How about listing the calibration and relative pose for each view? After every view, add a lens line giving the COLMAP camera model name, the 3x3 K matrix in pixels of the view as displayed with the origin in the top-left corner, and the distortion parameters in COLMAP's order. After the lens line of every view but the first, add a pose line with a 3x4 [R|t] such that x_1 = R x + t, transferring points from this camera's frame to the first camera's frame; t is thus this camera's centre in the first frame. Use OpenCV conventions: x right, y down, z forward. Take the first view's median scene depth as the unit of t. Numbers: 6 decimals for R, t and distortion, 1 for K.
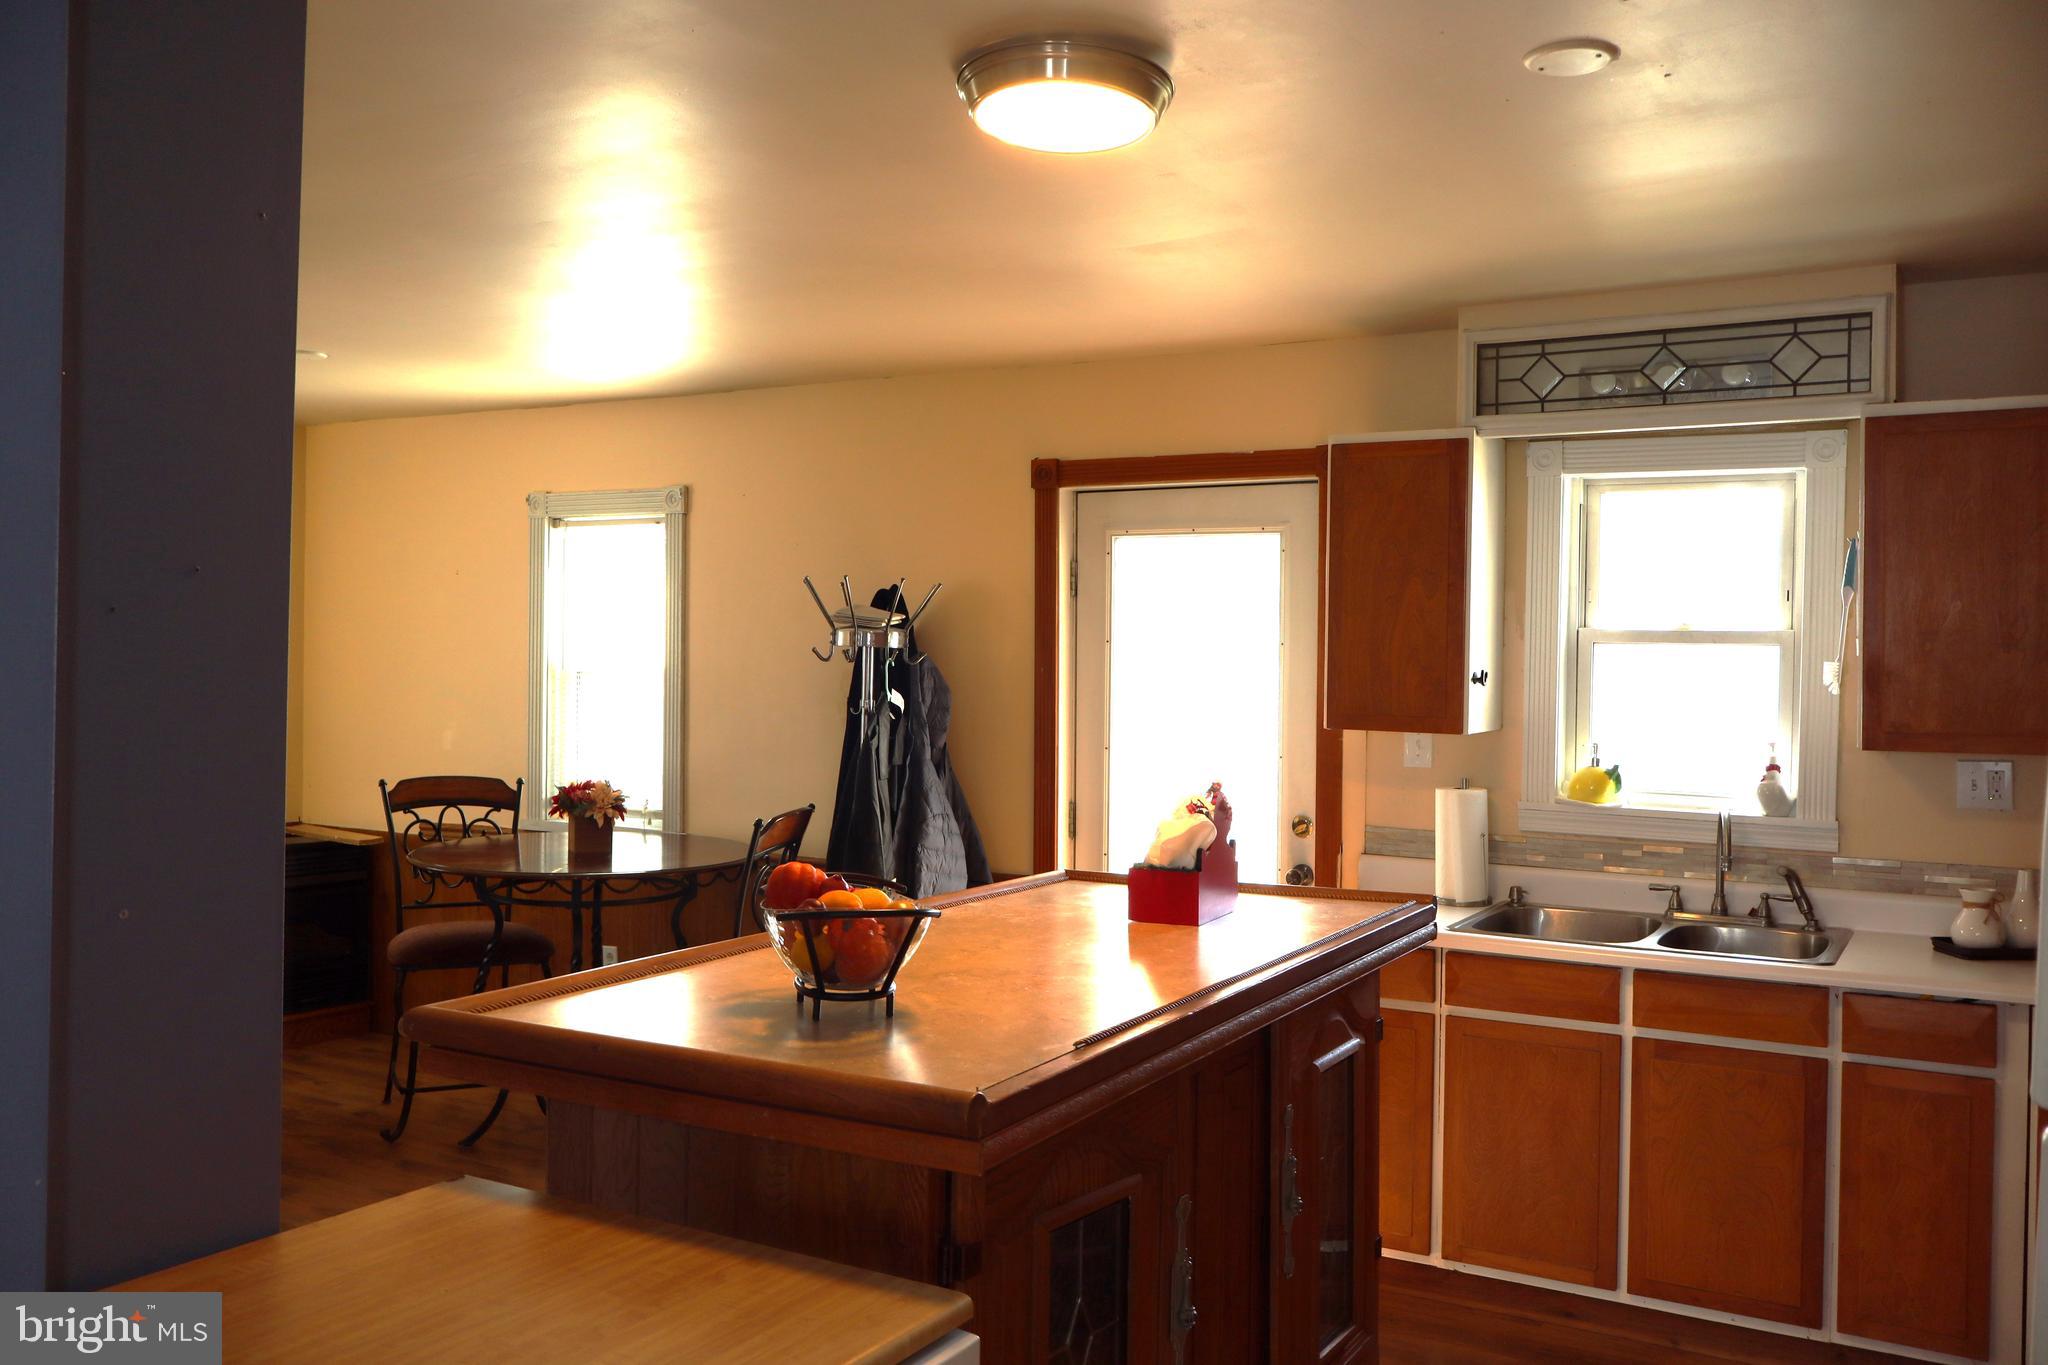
lens RADIAL K [[1705.4, 0, 1048.7], [0, 1705.4, 682.7], [0, 0, 1]] dist [0.001773, -0.002517]
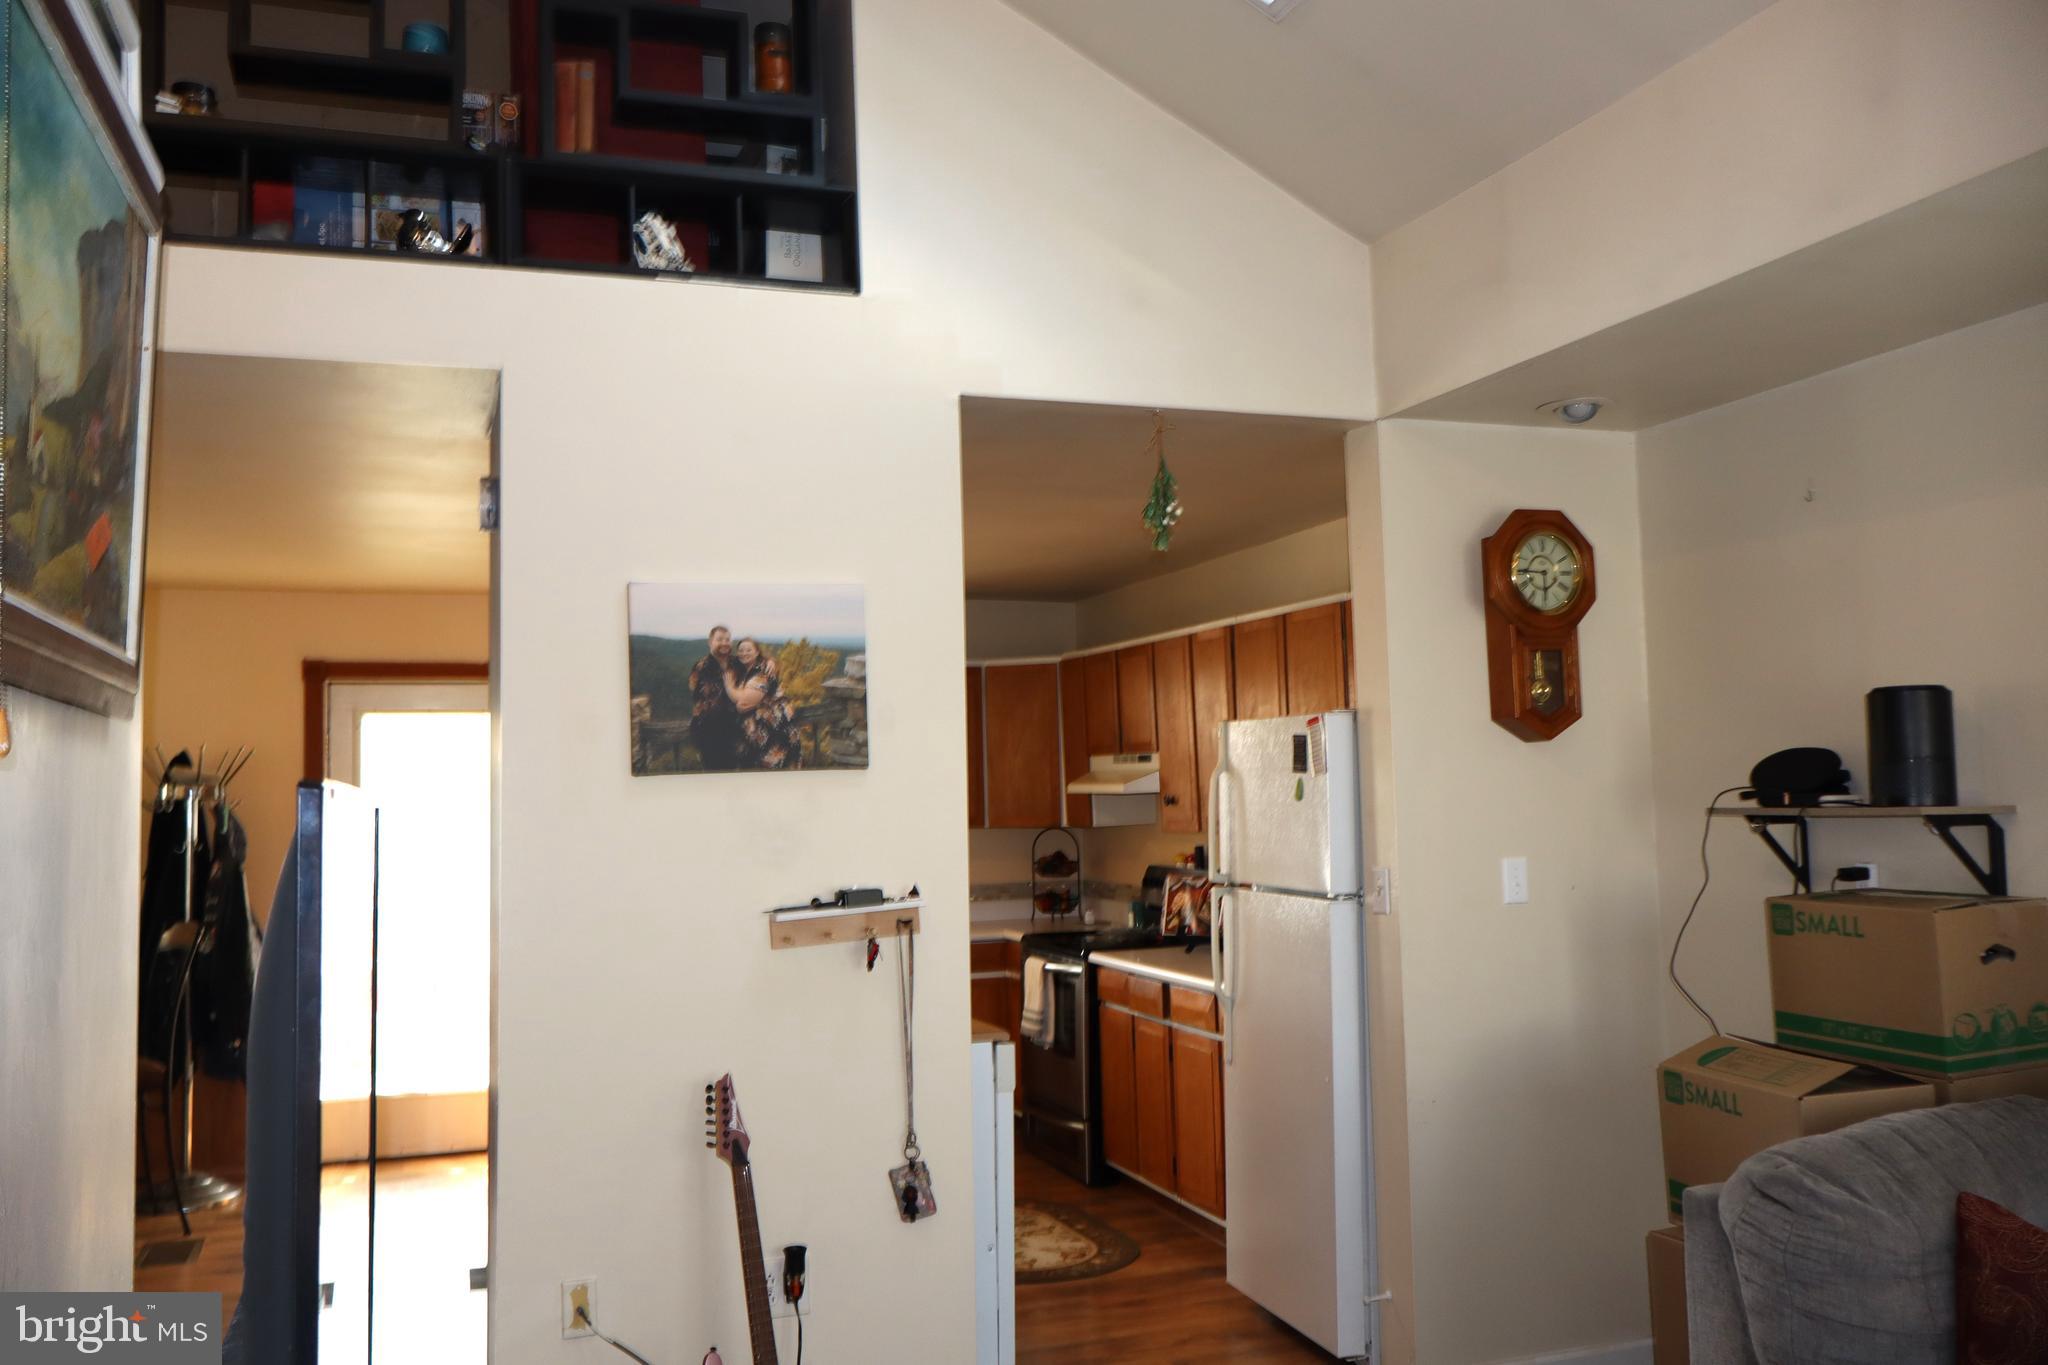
lens RADIAL K [[1705.4, 0, 1026.8], [0, 1705.4, 671.7], [0, 0, 1]] dist [0.001773, -0.002517]
pose [[0.649884, 0.023593, 0.759667, -0.836329], [0.041233, 0.996952, -0.066237, -0.006521], [-0.758914, 0.074370, 0.646930, -0.414974]]
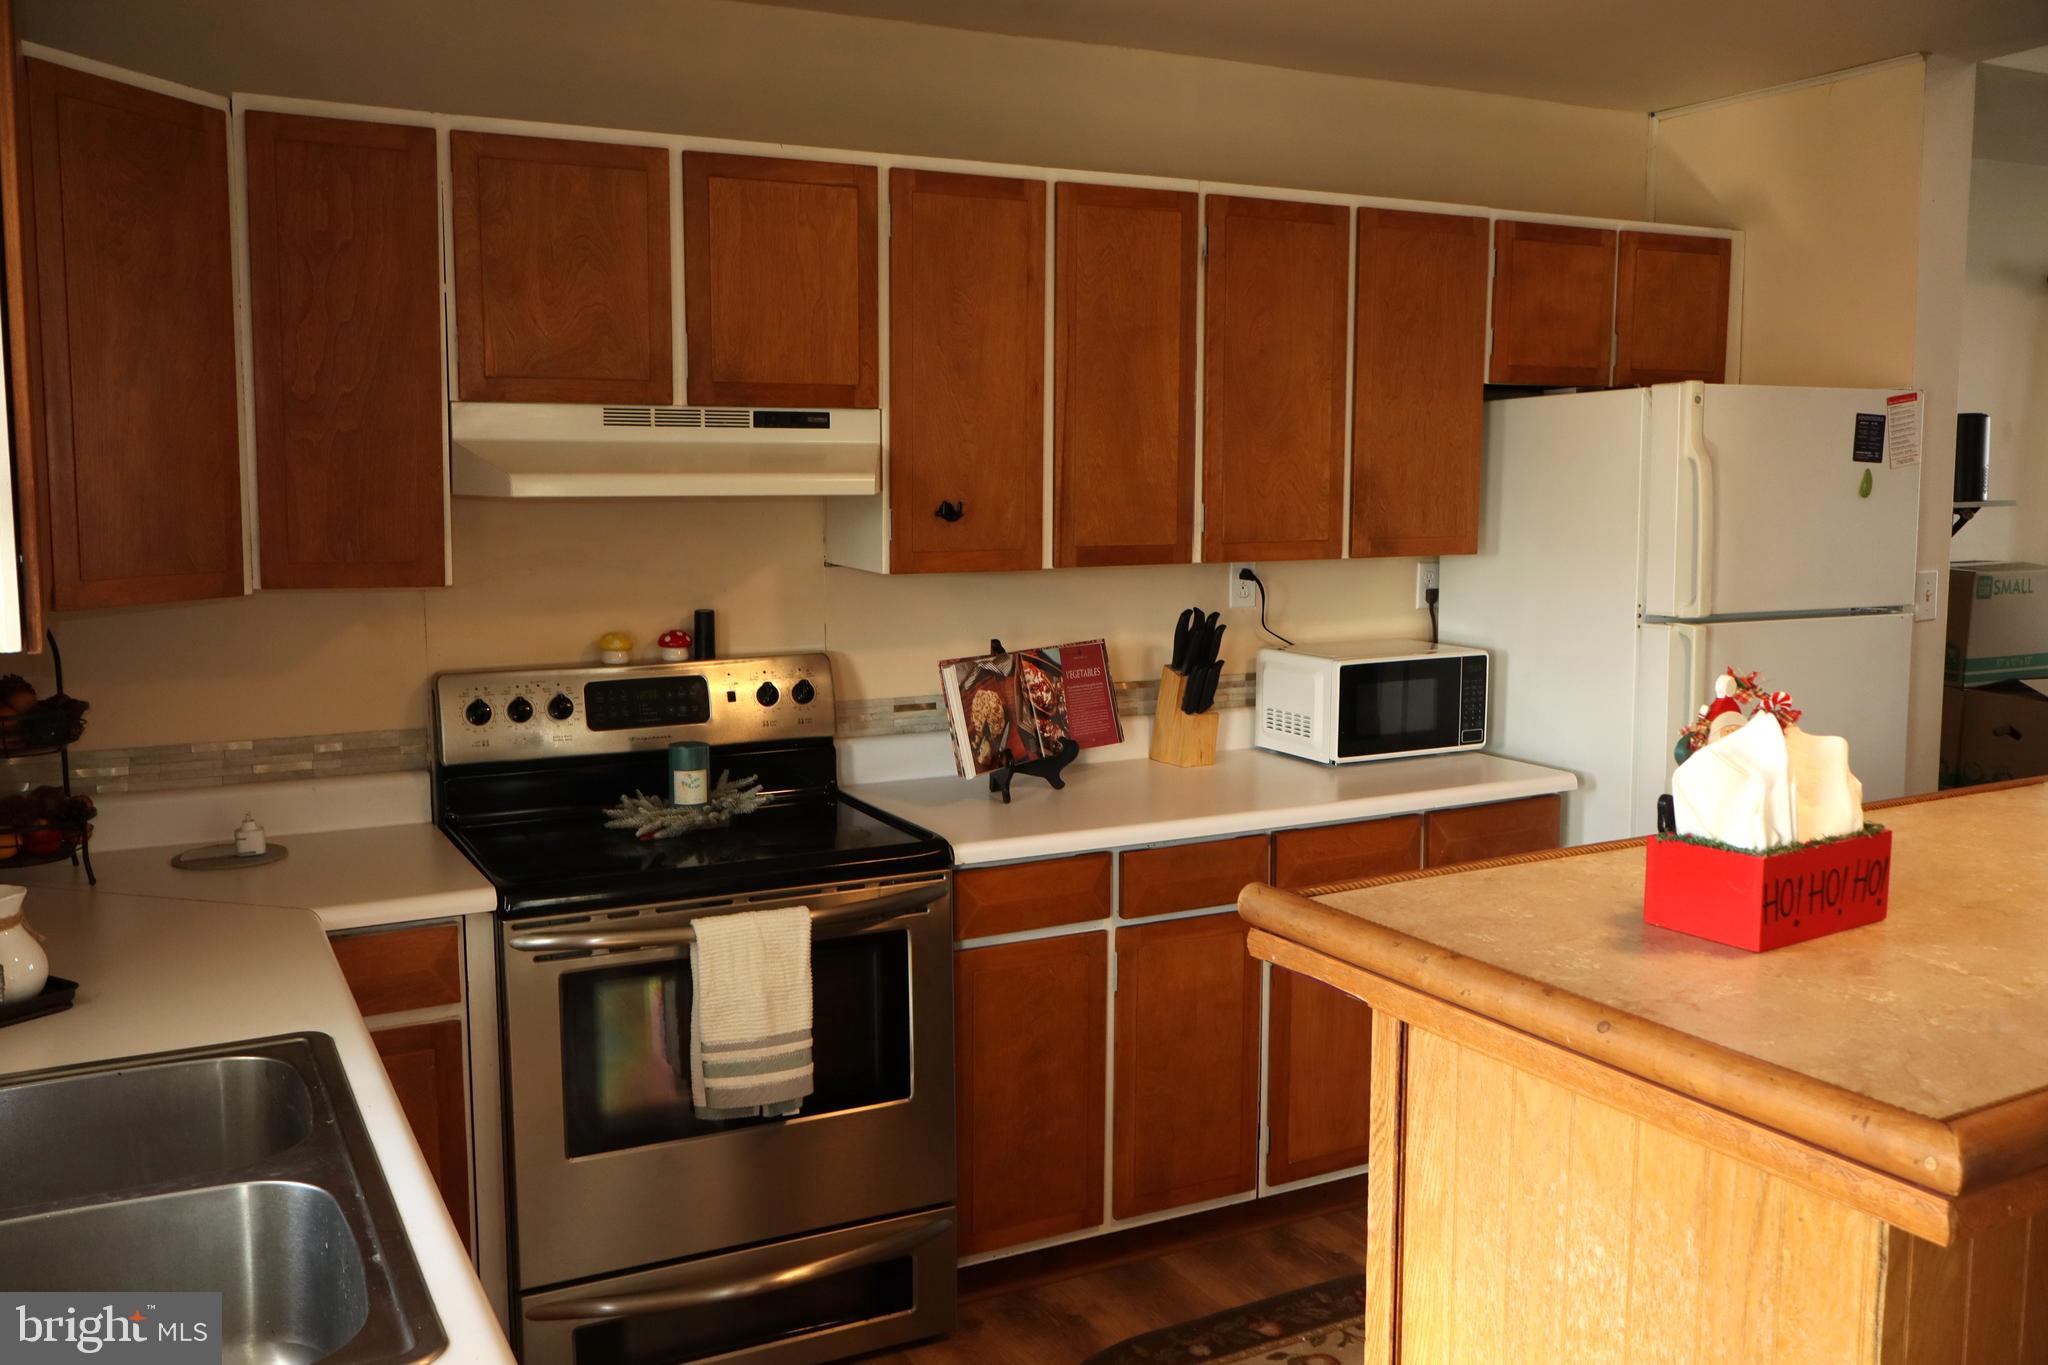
lens RADIAL K [[1705.4, 0, 1034.1], [0, 1705.4, 673.9], [0, 0, 1]] dist [0.001773, -0.002517]
pose [[-0.844257, -0.071189, 0.531189, -0.010730], [0.000628, 0.991007, 0.133811, -0.016904], [-0.535938, 0.113305, -0.836620, 1.130674]]
